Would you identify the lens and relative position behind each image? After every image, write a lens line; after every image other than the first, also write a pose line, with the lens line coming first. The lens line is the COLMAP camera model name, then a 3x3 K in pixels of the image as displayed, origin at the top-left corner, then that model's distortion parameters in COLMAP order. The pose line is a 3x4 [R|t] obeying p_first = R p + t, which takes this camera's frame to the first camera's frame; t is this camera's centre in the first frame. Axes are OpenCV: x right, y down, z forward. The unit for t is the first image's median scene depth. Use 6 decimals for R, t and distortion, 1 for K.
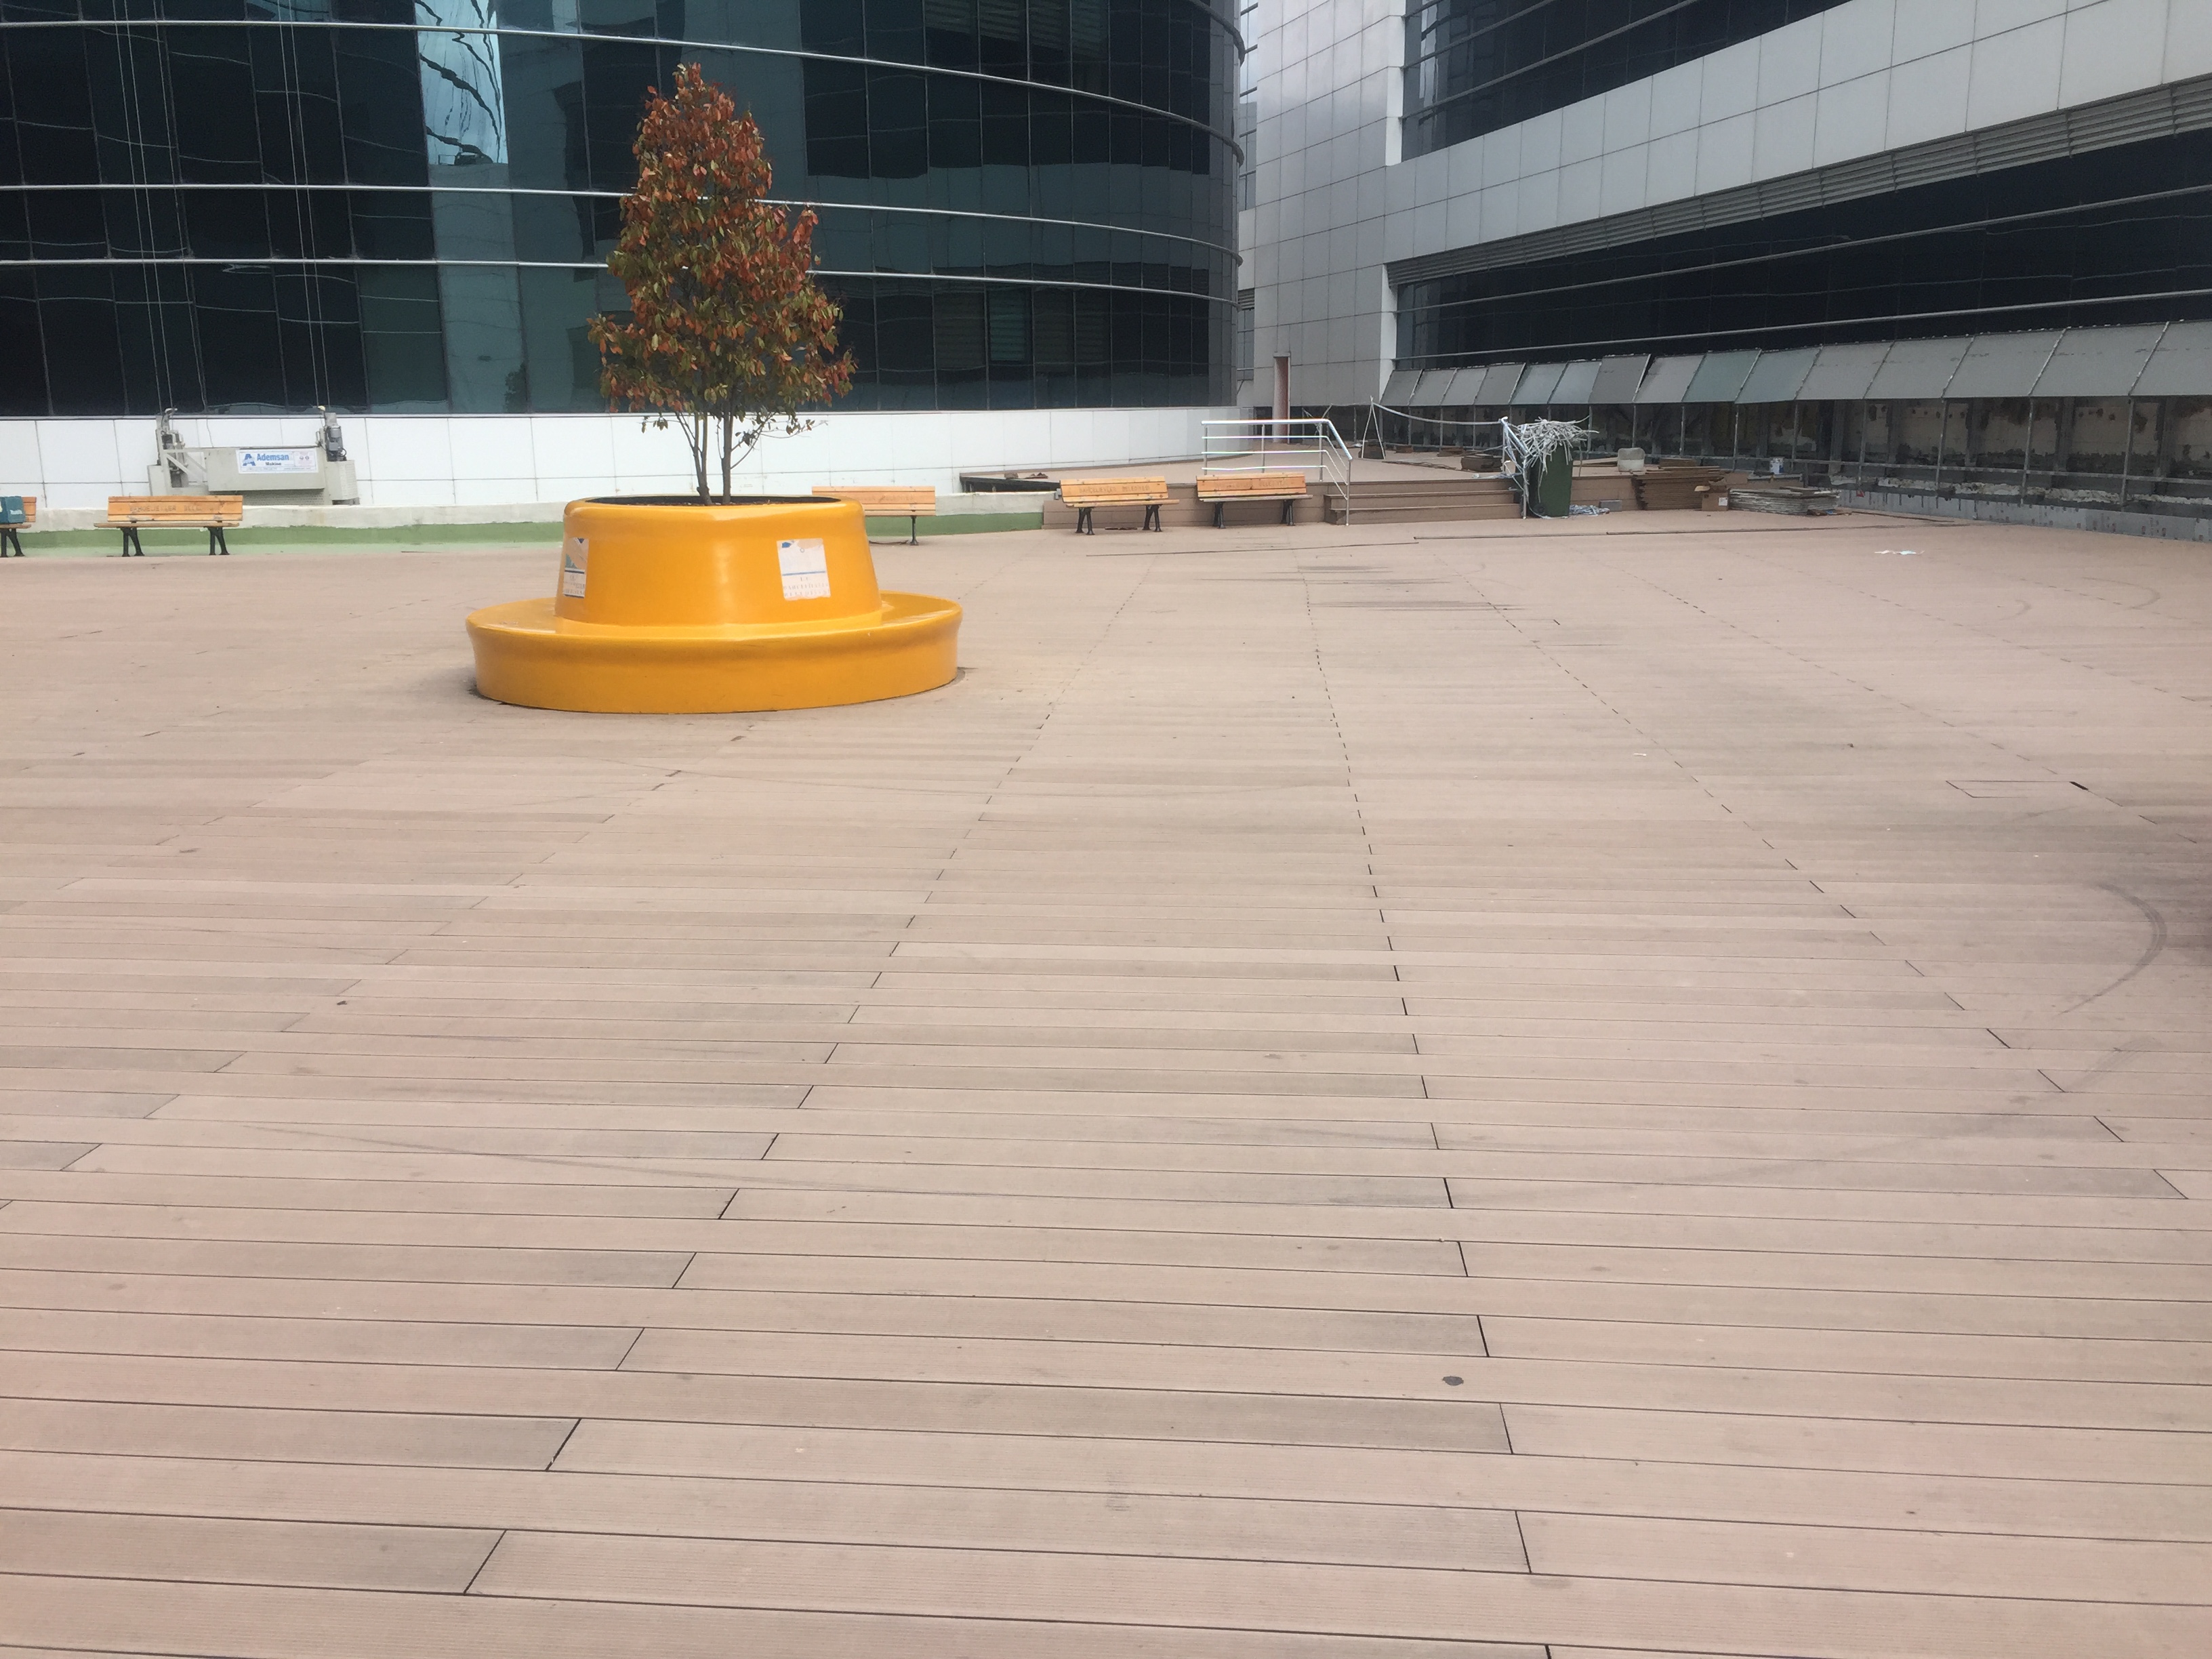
lens RADIAL K [[1882.3, 0, 1104.1], [0, 1882.3, 826.7], [0, 0, 1]] dist [0.060671, -0.005939]
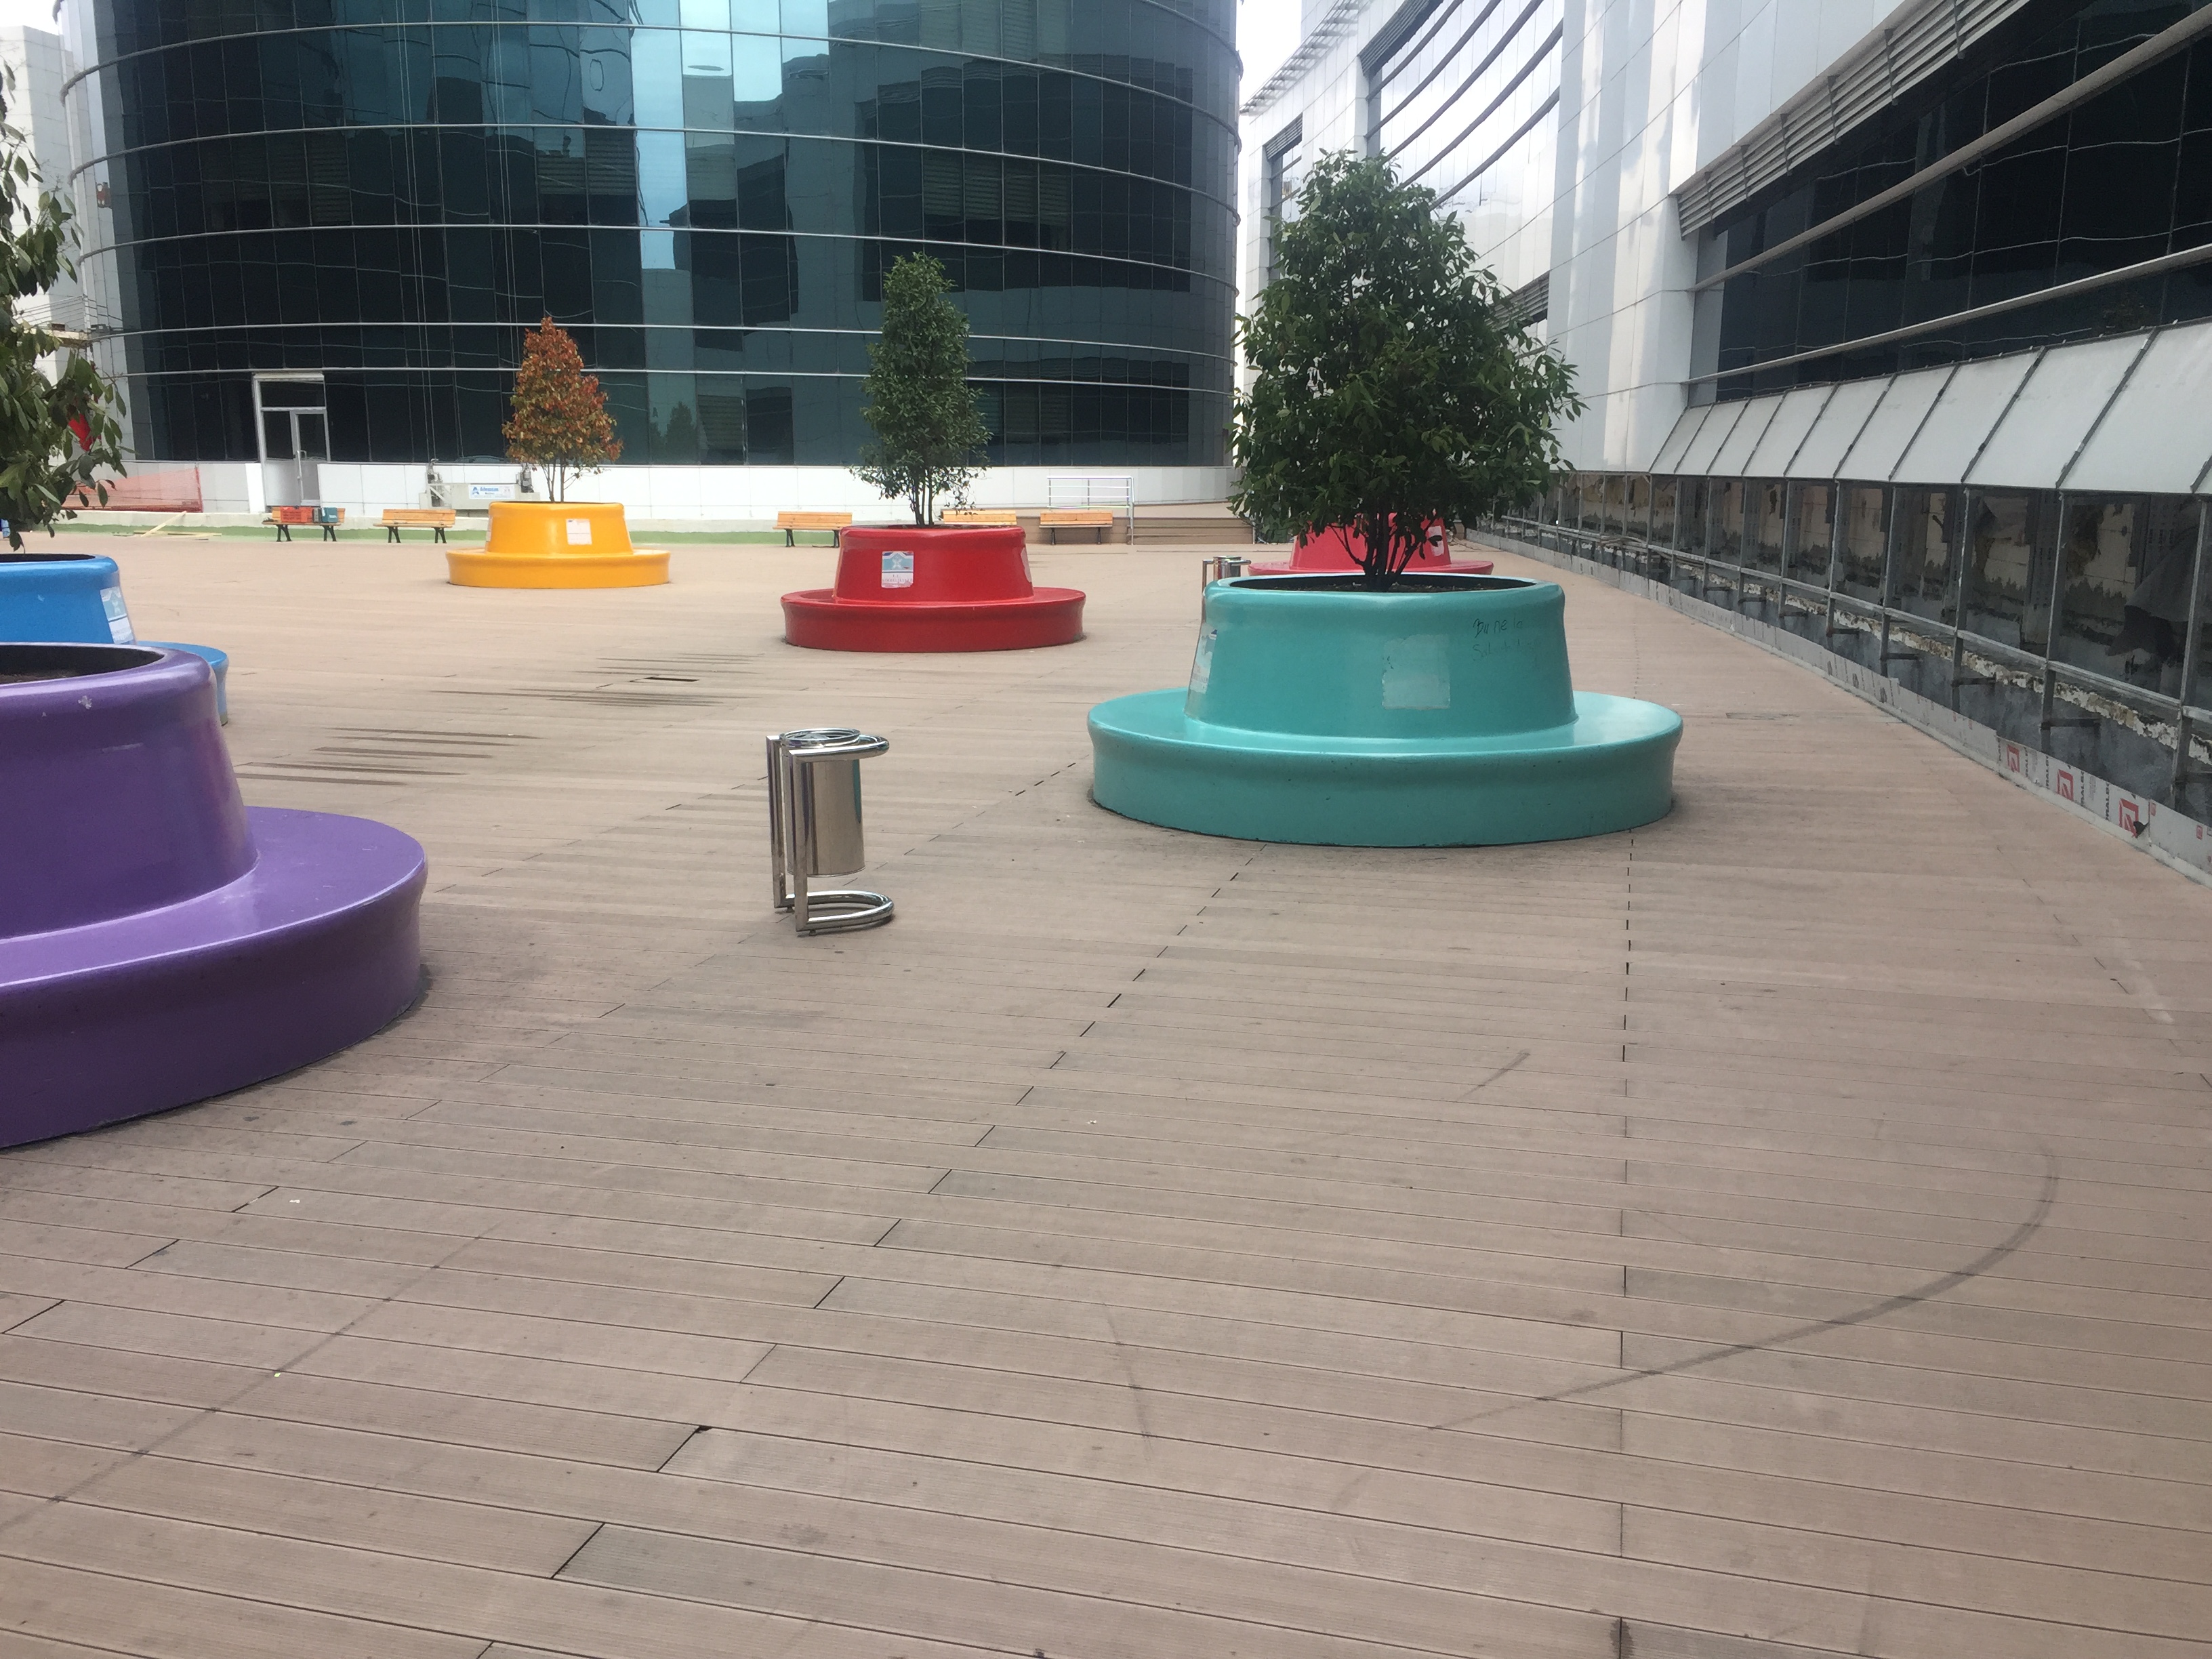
lens RADIAL K [[1882.3, 0, 1106.7], [0, 1882.3, 831.7], [0, 0, 1]] dist [0.060671, -0.005939]
pose [[0.982897, 0.048728, -0.177593, 0.400441], [-0.053218, 0.998370, -0.020606, 0.108025], [0.176300, 0.029705, 0.983888, -0.514913]]
